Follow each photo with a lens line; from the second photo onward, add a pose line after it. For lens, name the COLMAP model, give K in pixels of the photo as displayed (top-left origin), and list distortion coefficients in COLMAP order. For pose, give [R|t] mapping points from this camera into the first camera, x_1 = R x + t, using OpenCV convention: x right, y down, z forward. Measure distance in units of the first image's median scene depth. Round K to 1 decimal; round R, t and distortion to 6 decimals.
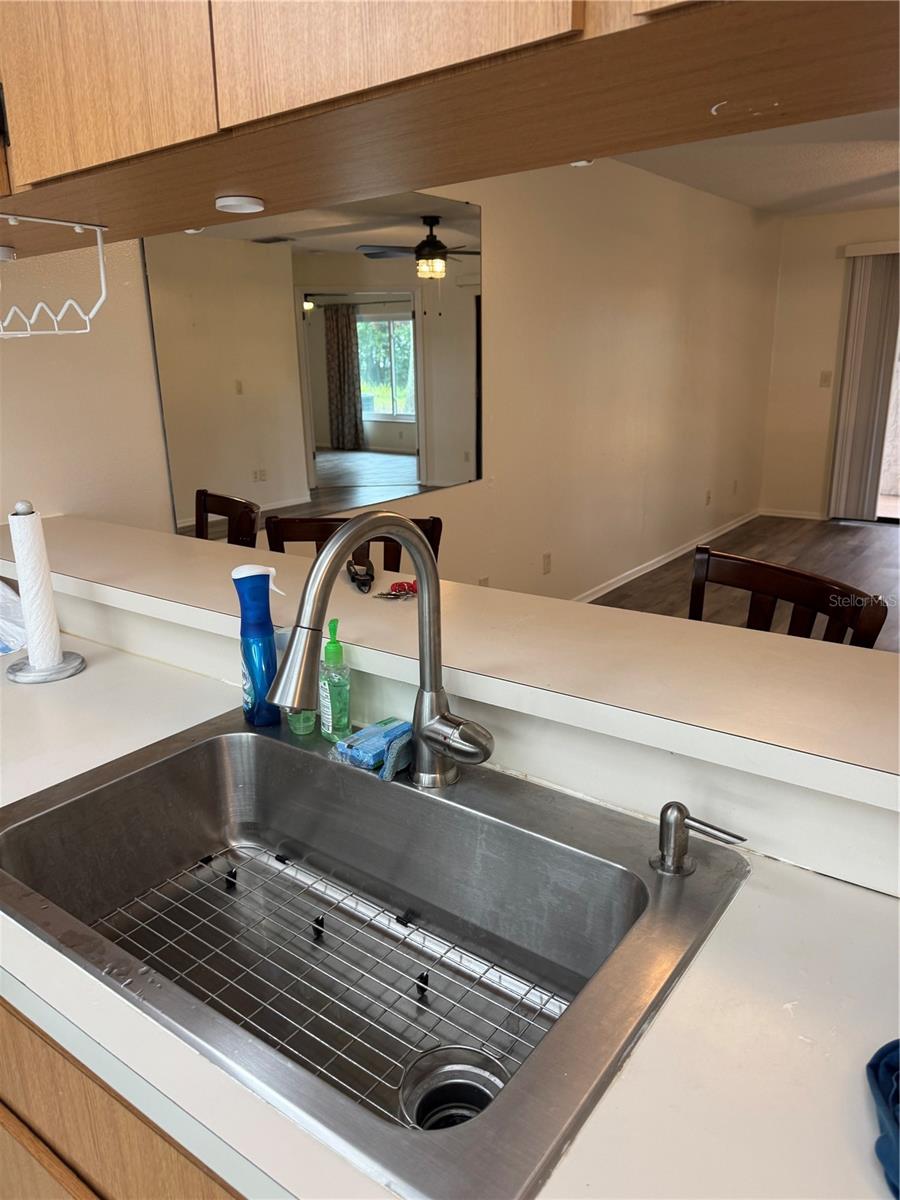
lens RADIAL K [[838.7, 0, 452.0], [0, 838.7, 597.7], [0, 0, 1]] dist [0.077722, -0.104344]
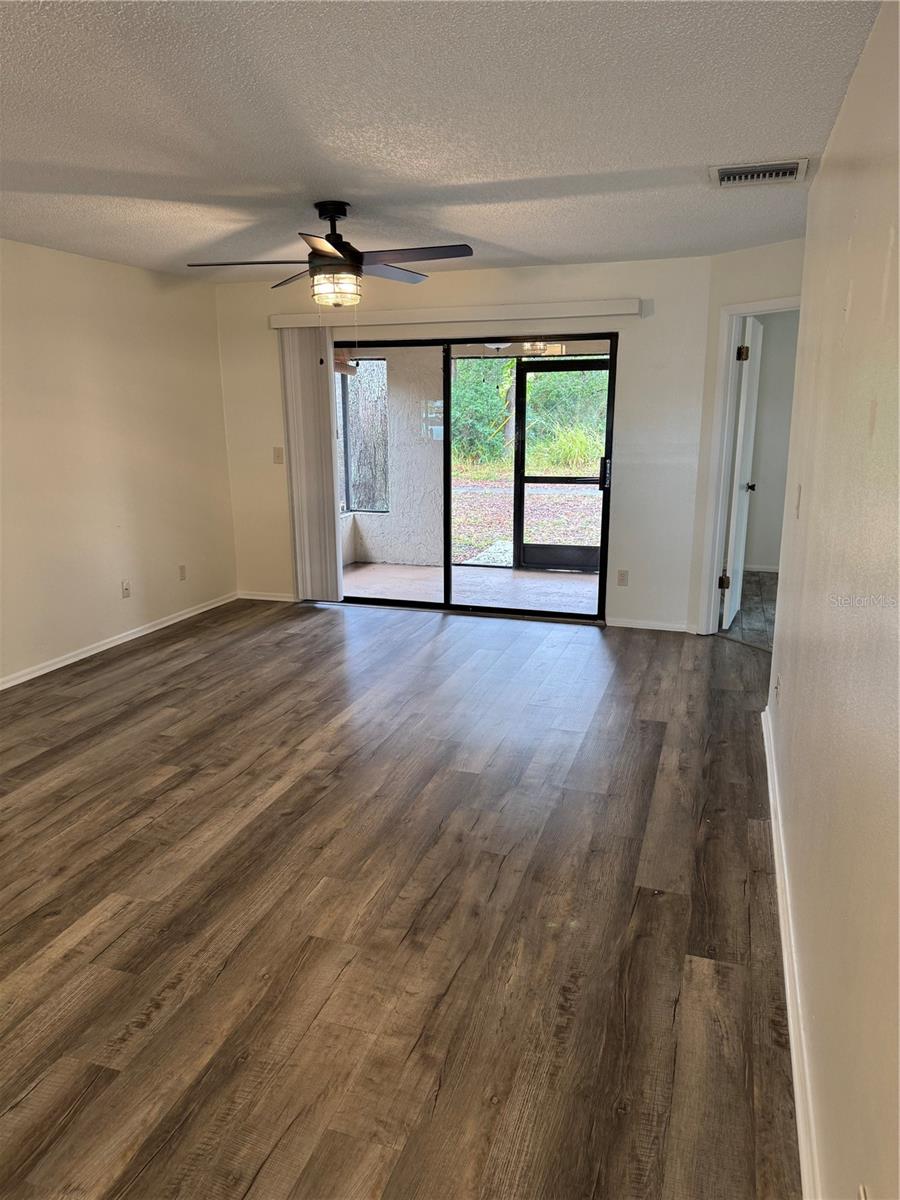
lens RADIAL K [[829.4, 0, 446.1], [0, 829.4, 610.4], [0, 0, 1]] dist [0.115181, -0.151817]
pose [[0.951061, -0.060689, 0.302984, 0.355411], [0.074868, 0.996565, -0.035392, -0.041585], [-0.299796, 0.056344, 0.952338, 0.071906]]
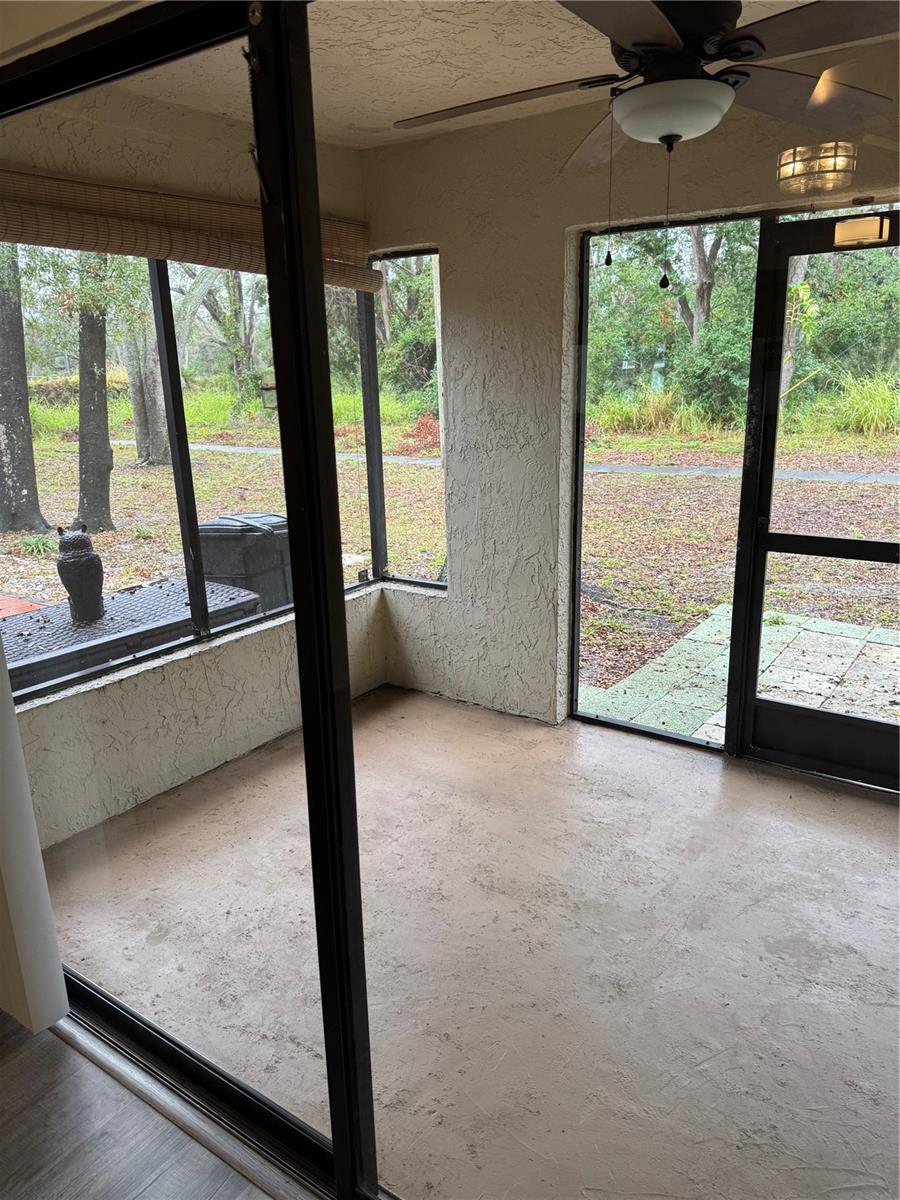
lens RADIAL K [[838.2, 0, 448.1], [0, 838.2, 601.5], [0, 0, 1]] dist [0.077185, -0.114459]
pose [[0.999783, -0.012389, 0.016768, 0.686574], [0.012486, 0.999906, -0.005718, -0.250958], [-0.016696, 0.005926, 0.999843, 0.773807]]
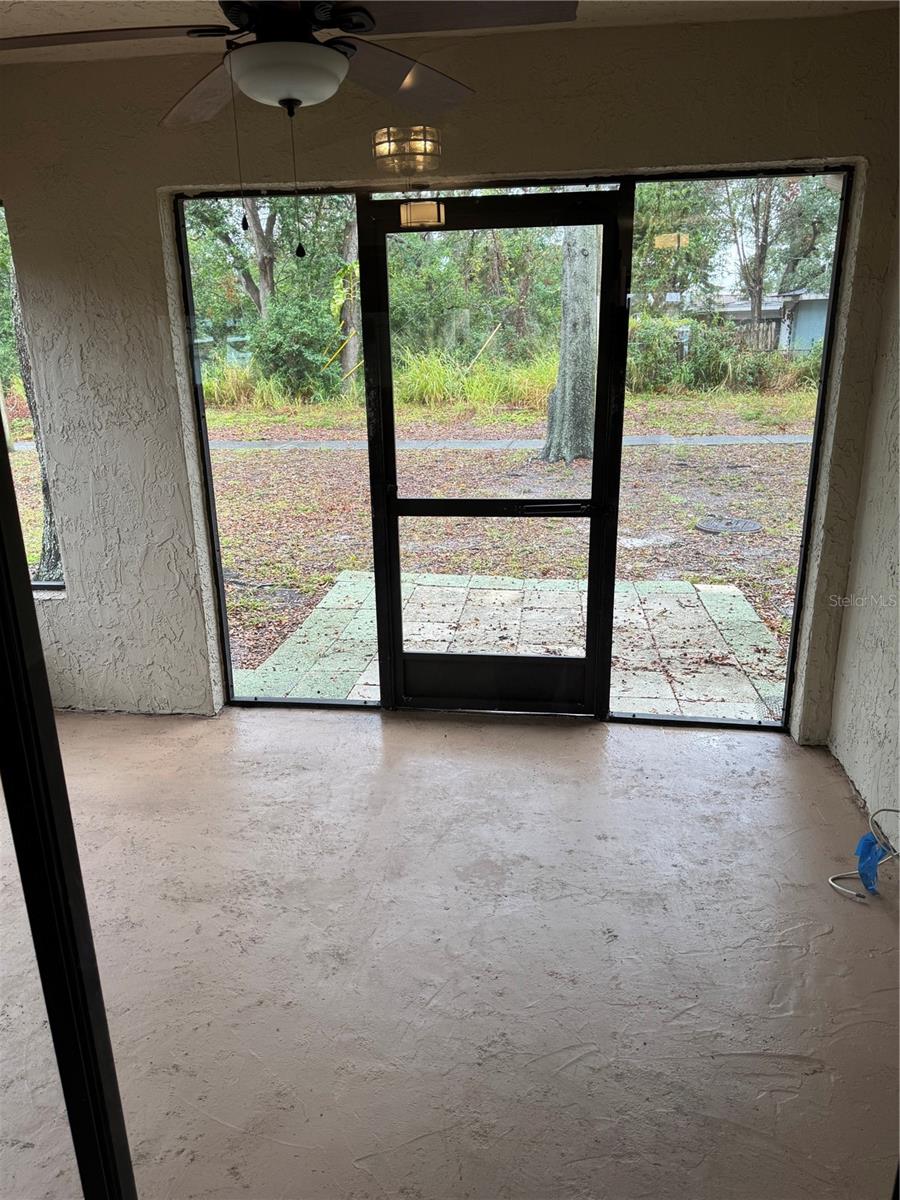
lens RADIAL K [[838.7, 0, 452.0], [0, 838.7, 597.7], [0, 0, 1]] dist [0.077722, -0.104344]
pose [[0.874058, -0.144773, 0.463749, 0.658392], [0.135792, 0.989323, 0.052911, -0.253167], [-0.466458, 0.016727, 0.884385, 0.787140]]
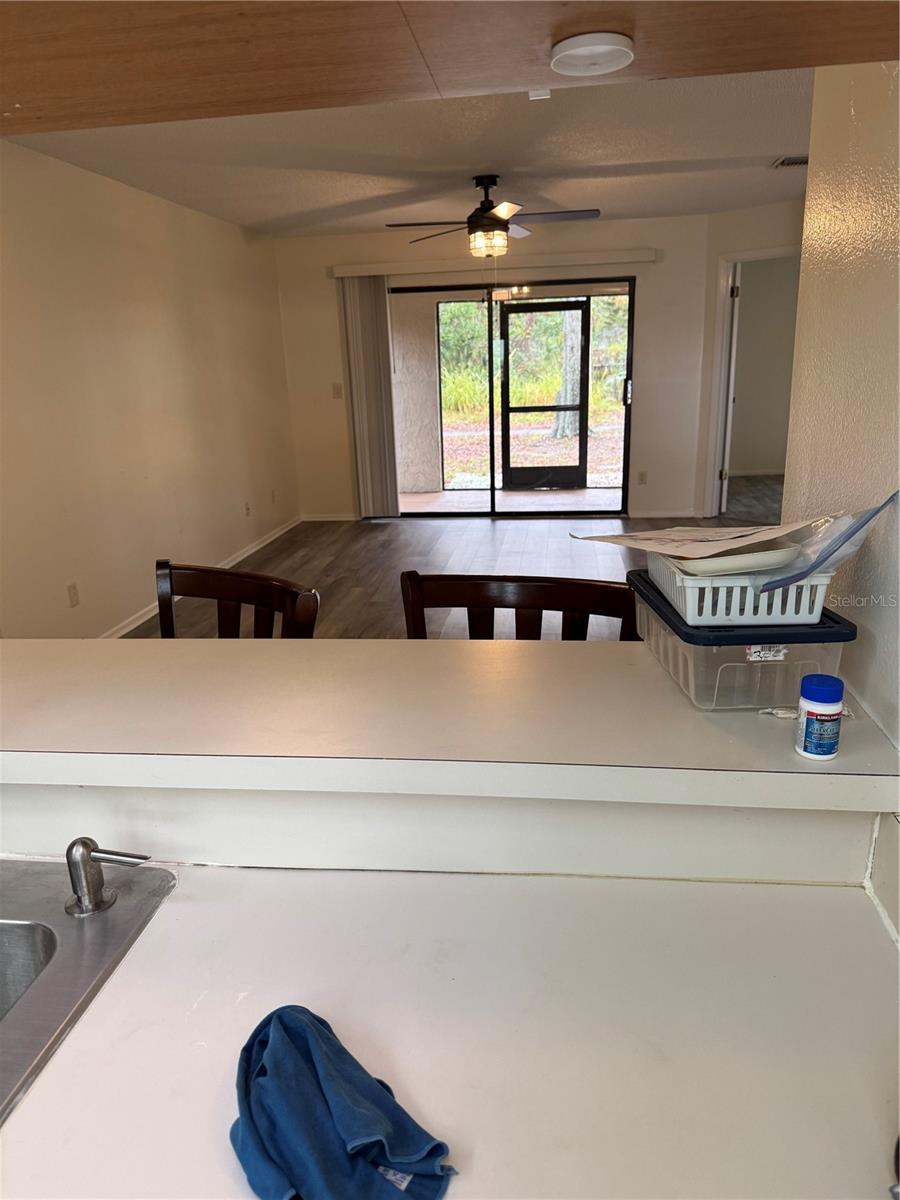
lens RADIAL K [[829.4, 0, 446.1], [0, 829.4, 610.4], [0, 0, 1]] dist [0.115181, -0.151817]
pose [[0.876893, -0.149689, 0.456783, 0.033542], [0.149925, 0.988043, 0.035971, 0.002624], [-0.456706, 0.036941, 0.888850, -0.004979]]
